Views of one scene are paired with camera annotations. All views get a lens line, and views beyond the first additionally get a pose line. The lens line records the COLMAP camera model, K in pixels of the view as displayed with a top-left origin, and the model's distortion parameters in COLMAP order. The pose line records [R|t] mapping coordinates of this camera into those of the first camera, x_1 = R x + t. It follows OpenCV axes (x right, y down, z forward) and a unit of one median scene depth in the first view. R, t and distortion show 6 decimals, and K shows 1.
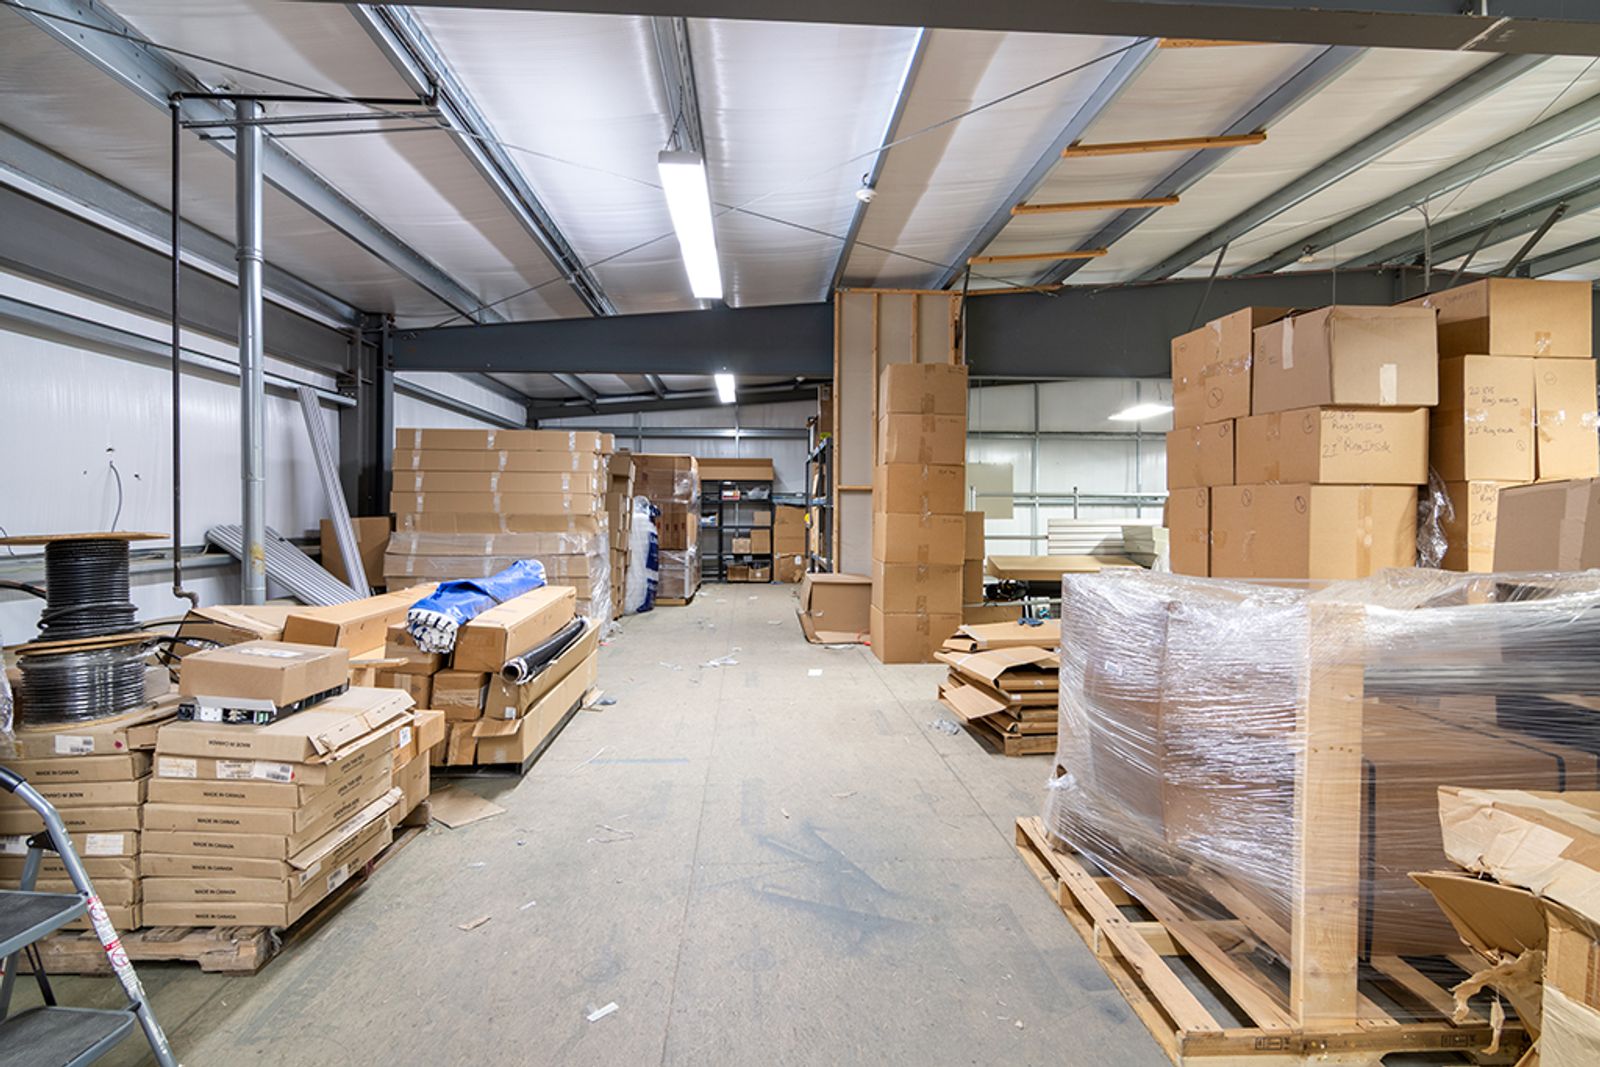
lens RADIAL K [[784.8, 0, 805.1], [0, 784.8, 510.7], [0, 0, 1]] dist [0.001556, -0.000080]
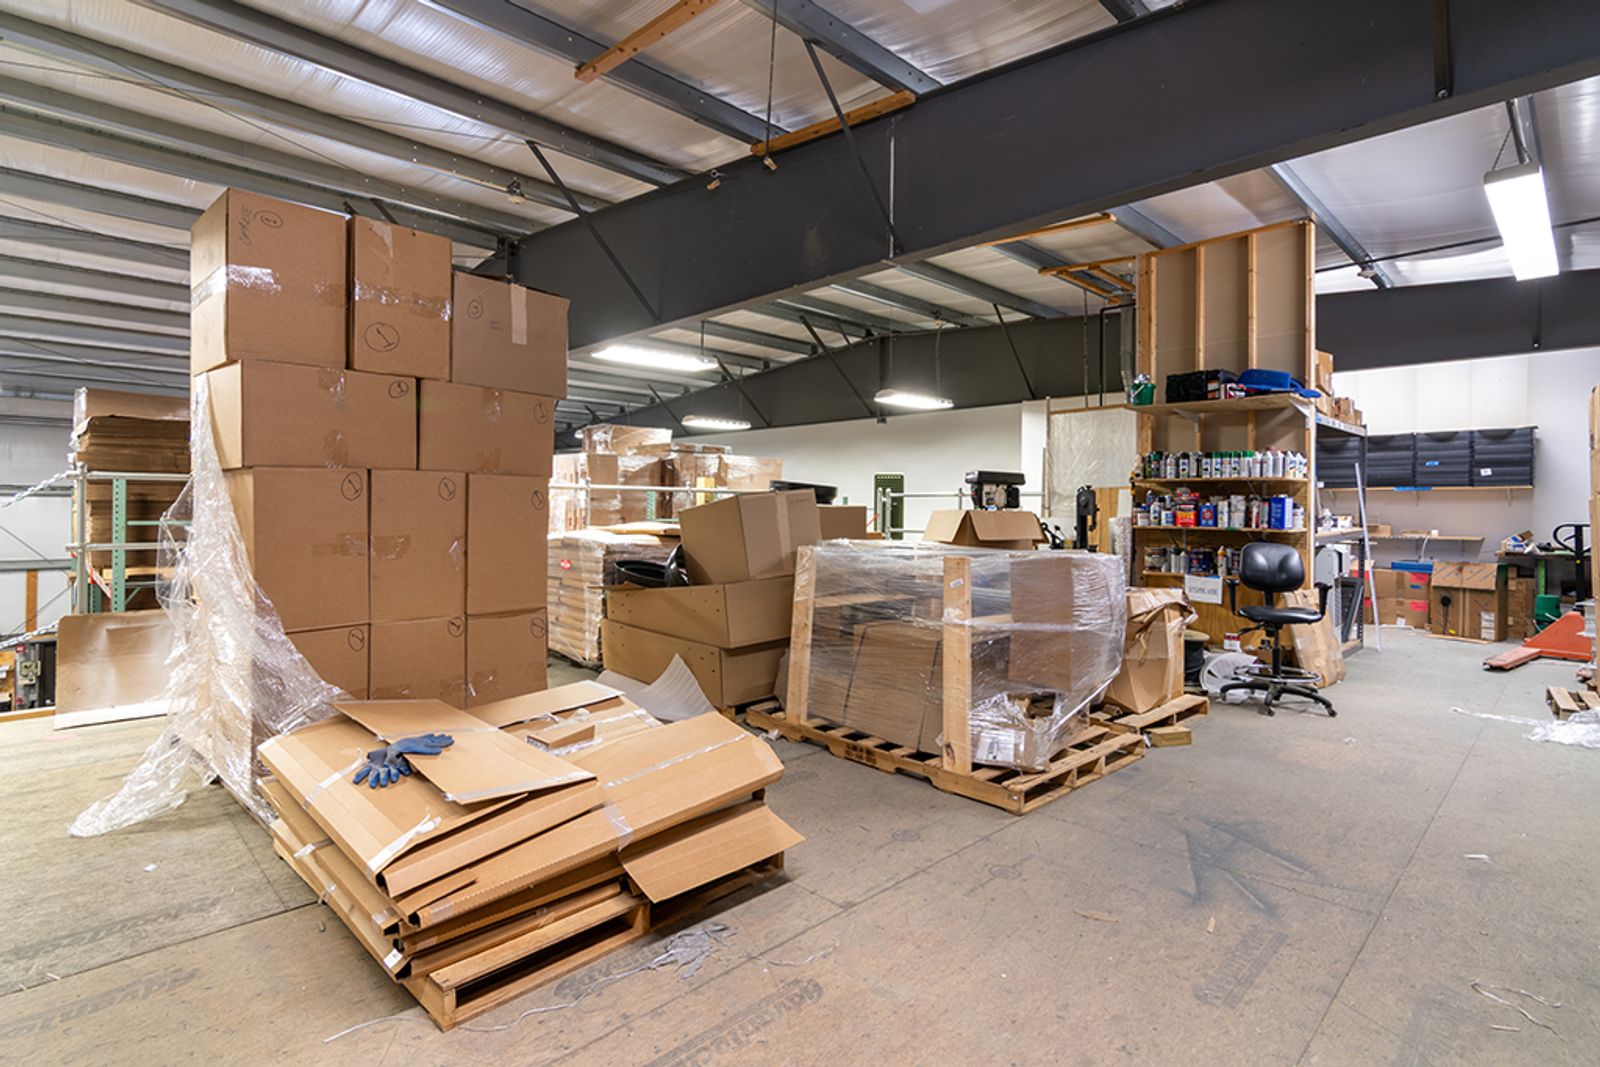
lens RADIAL K [[784.8, 0, 805.1], [0, 784.8, 510.7], [0, 0, 1]] dist [0.001556, -0.000080]
pose [[-0.651279, -0.006866, 0.758807, -0.350302], [-0.007954, 0.999966, 0.002222, -0.001528], [-0.758797, -0.004588, -0.651312, 1.857263]]
